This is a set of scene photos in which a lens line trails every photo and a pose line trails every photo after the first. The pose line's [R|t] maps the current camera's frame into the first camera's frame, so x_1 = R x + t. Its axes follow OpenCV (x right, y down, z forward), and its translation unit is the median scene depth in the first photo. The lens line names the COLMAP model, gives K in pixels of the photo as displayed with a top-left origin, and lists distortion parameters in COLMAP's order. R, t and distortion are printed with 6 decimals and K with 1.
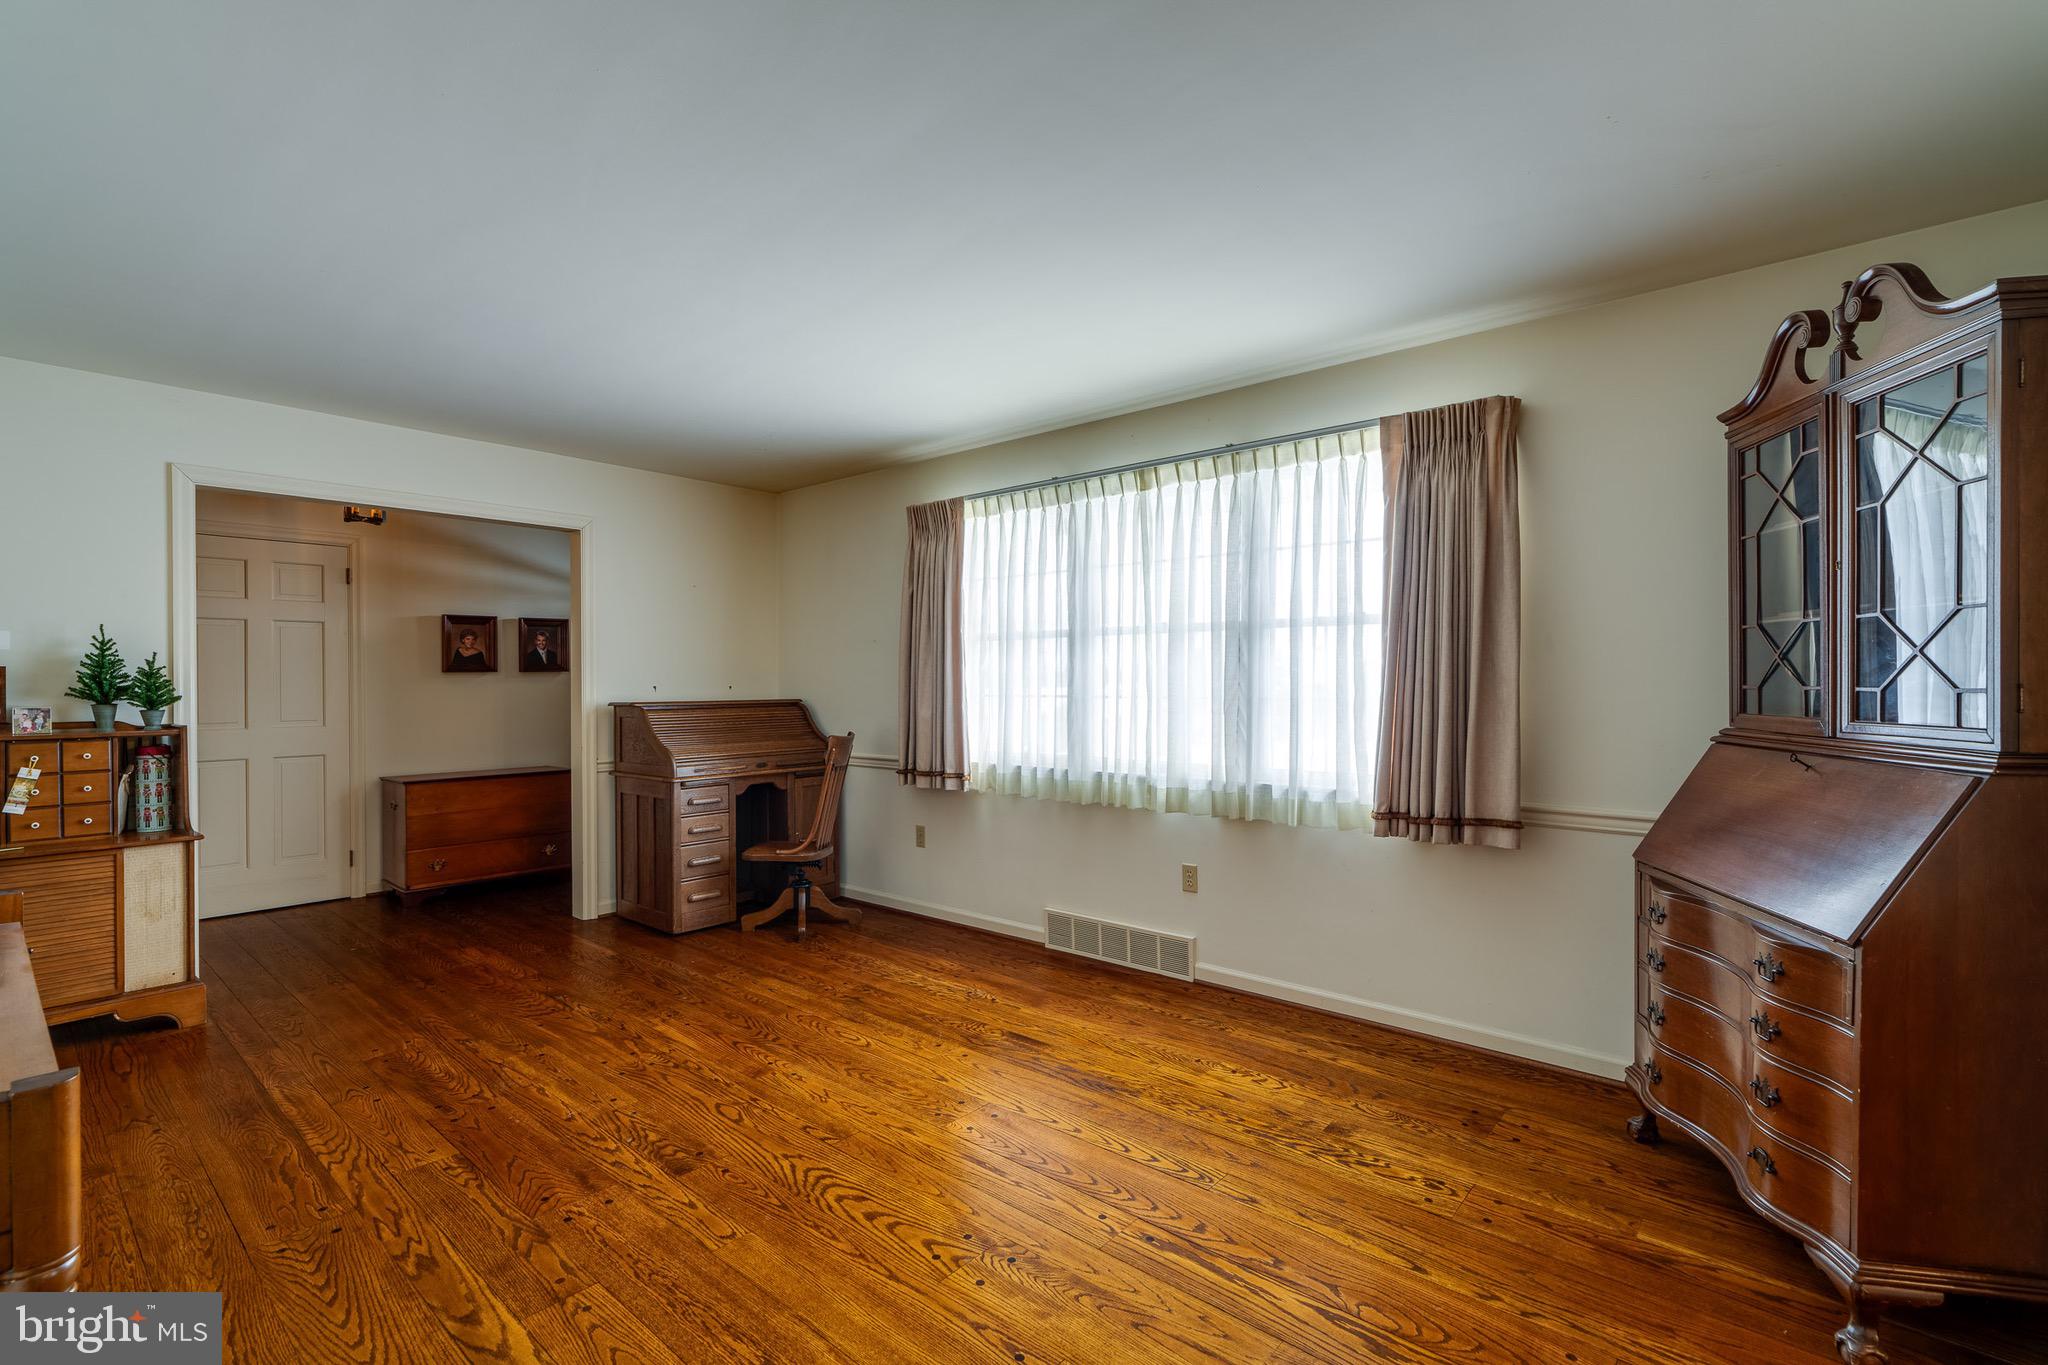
lens RADIAL K [[924.7, 0, 1024.0], [0, 924.7, 682.5], [0, 0, 1]] dist [-0.004744, 0.000725]
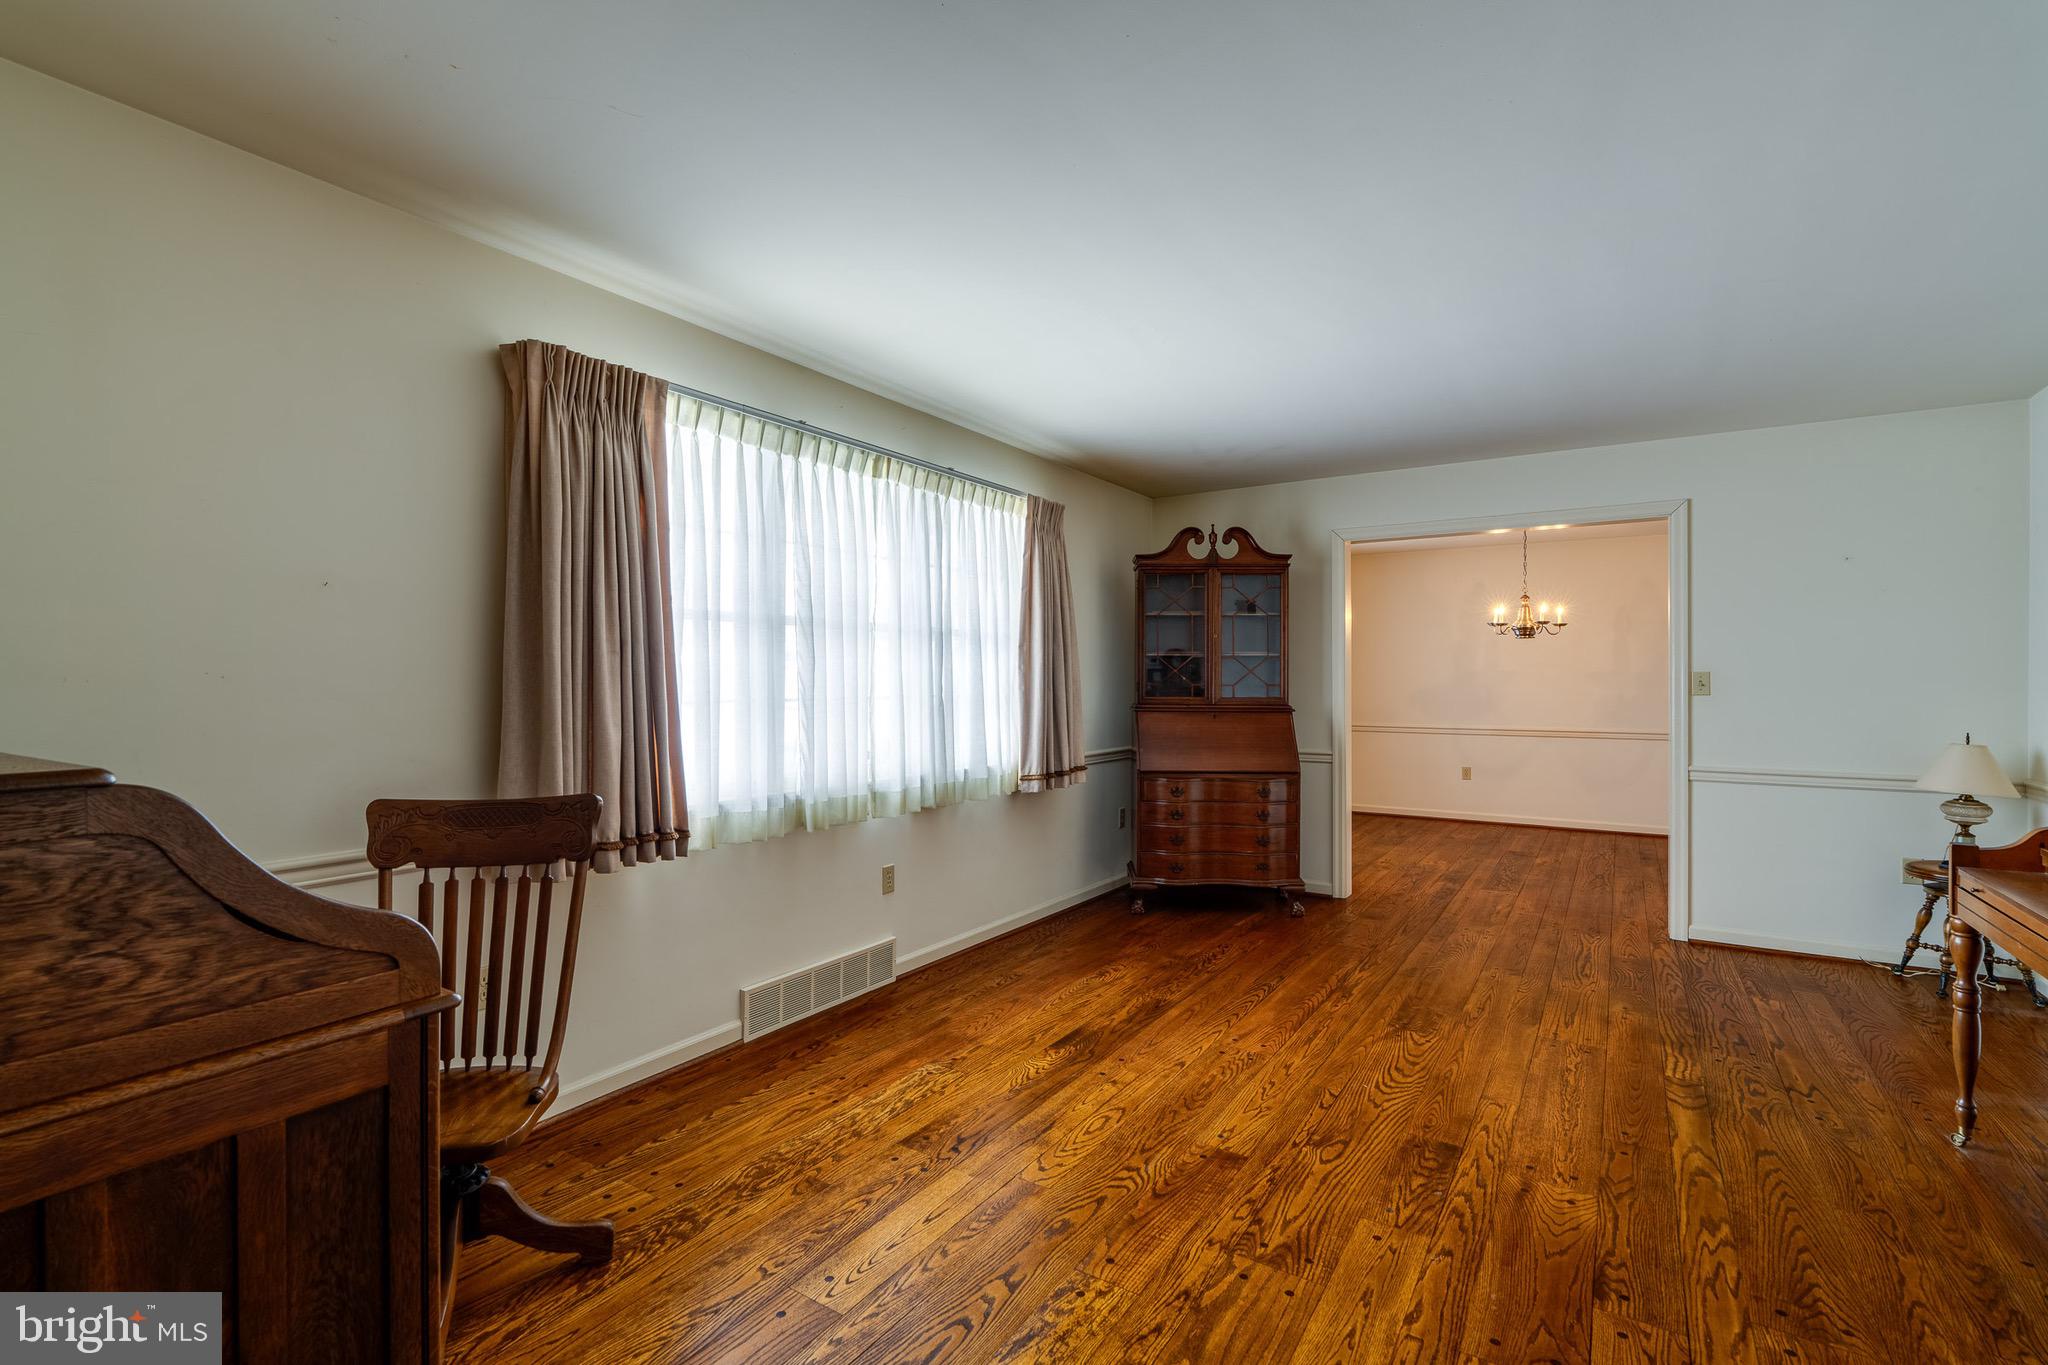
lens RADIAL K [[909.2, 0, 1016.2], [0, 909.2, 686.4], [0, 0, 1]] dist [-0.005760, 0.000869]
pose [[-0.123356, -0.002208, 0.992360, -0.962306], [0.000119, 0.999997, 0.002239, 0.000748], [-0.992362, 0.000394, -0.123355, 1.166556]]
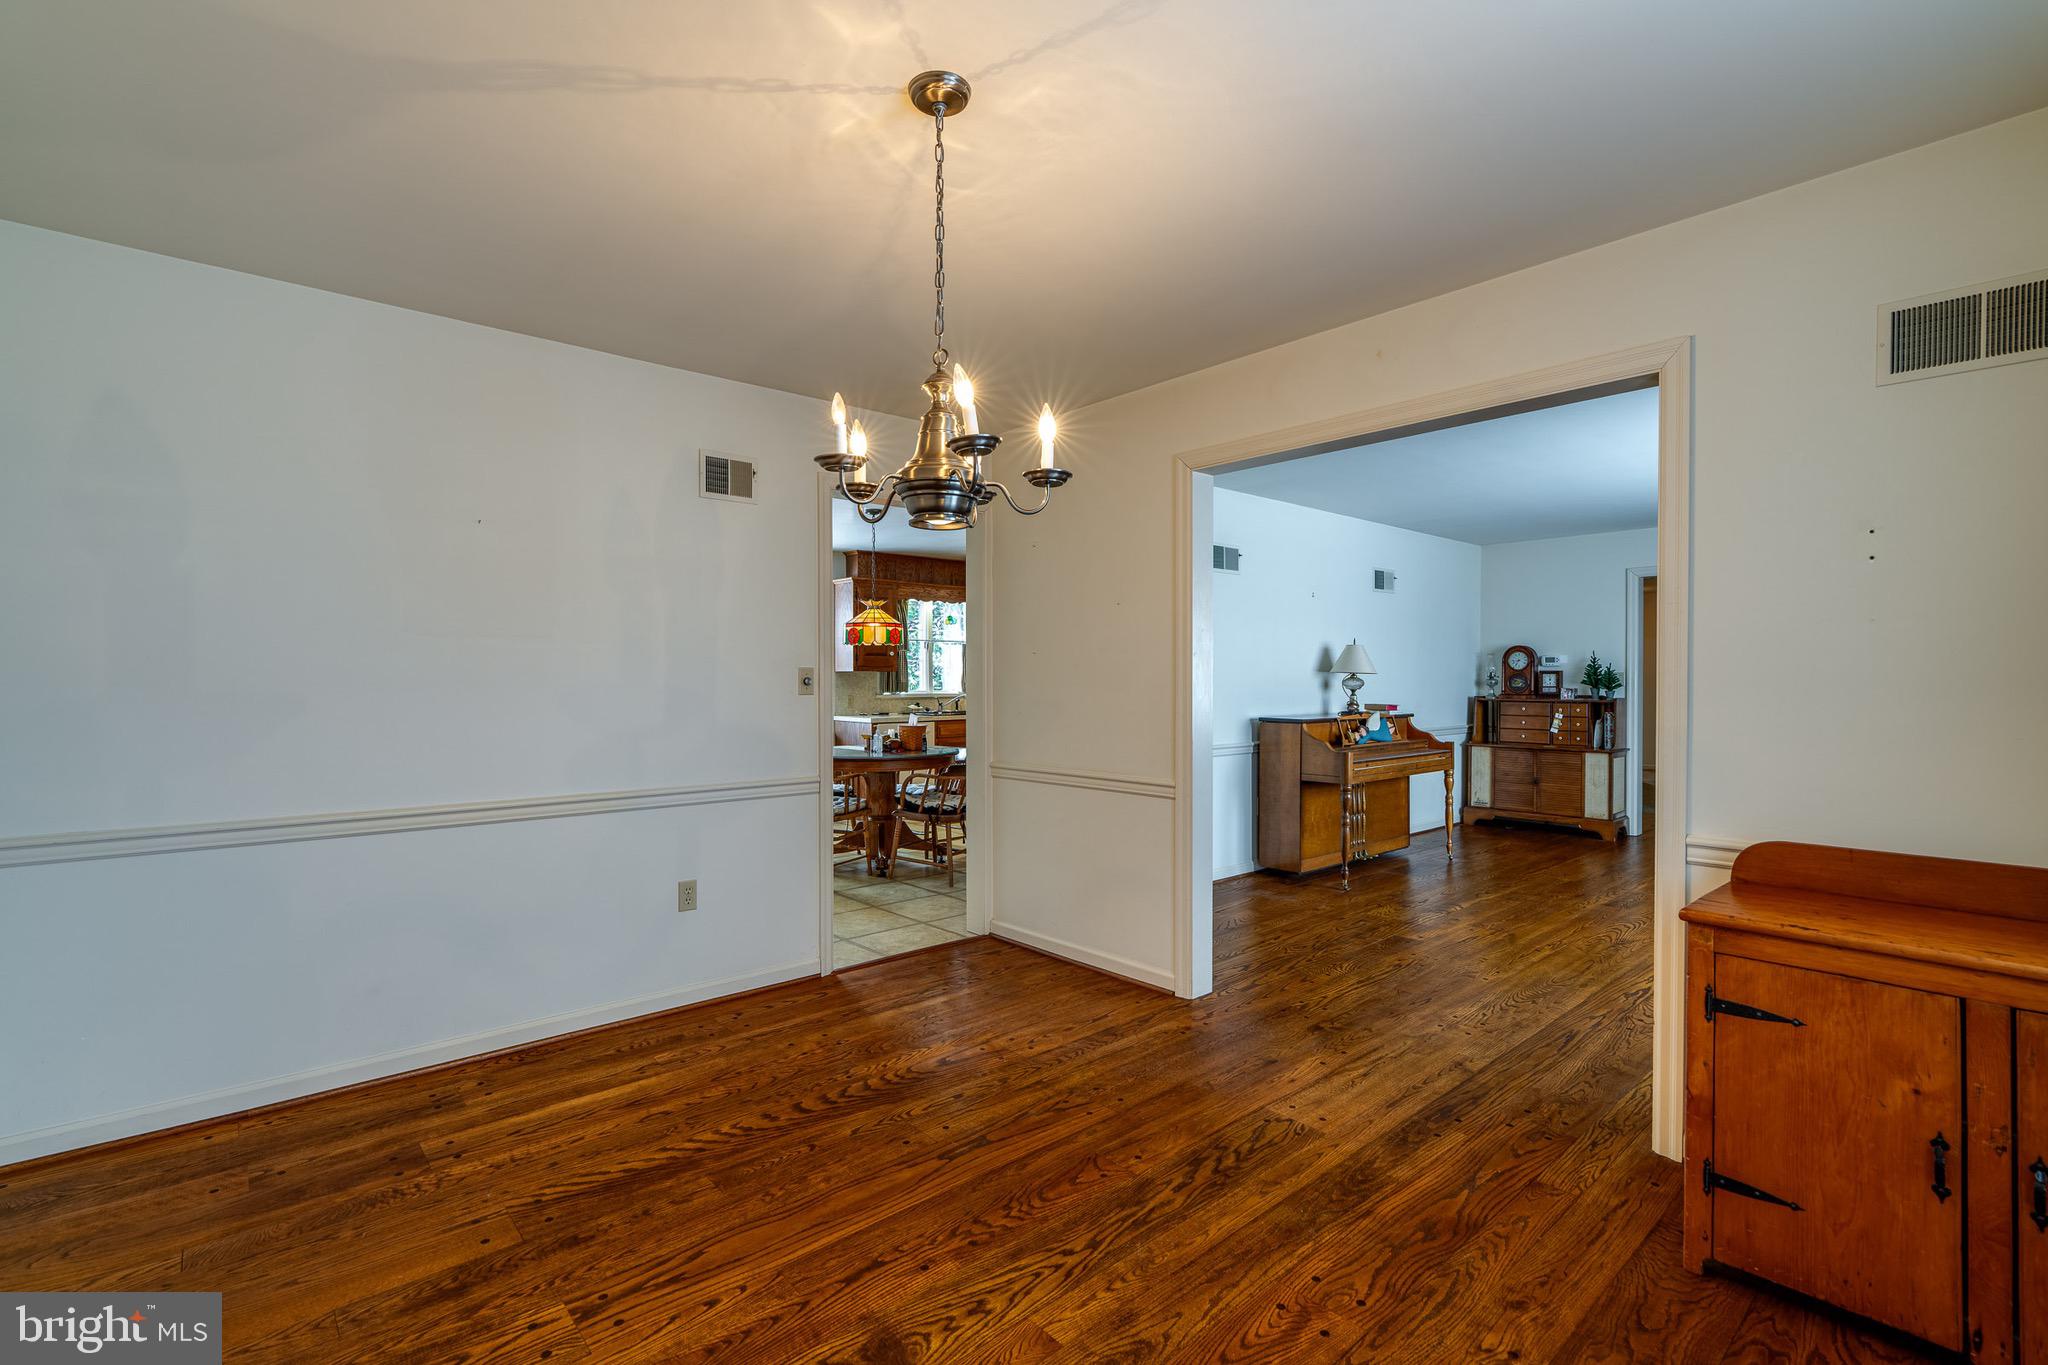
lens RADIAL K [[946.5, 0, 1017.4], [0, 946.5, 687.8], [0, 0, 1]] dist [0.000101, 0.000130]
pose [[-0.129144, 0.013620, -0.991532, 1.434587], [0.000031, 0.999906, 0.013730, -0.006357], [0.991626, 0.001742, -0.129132, -0.059631]]
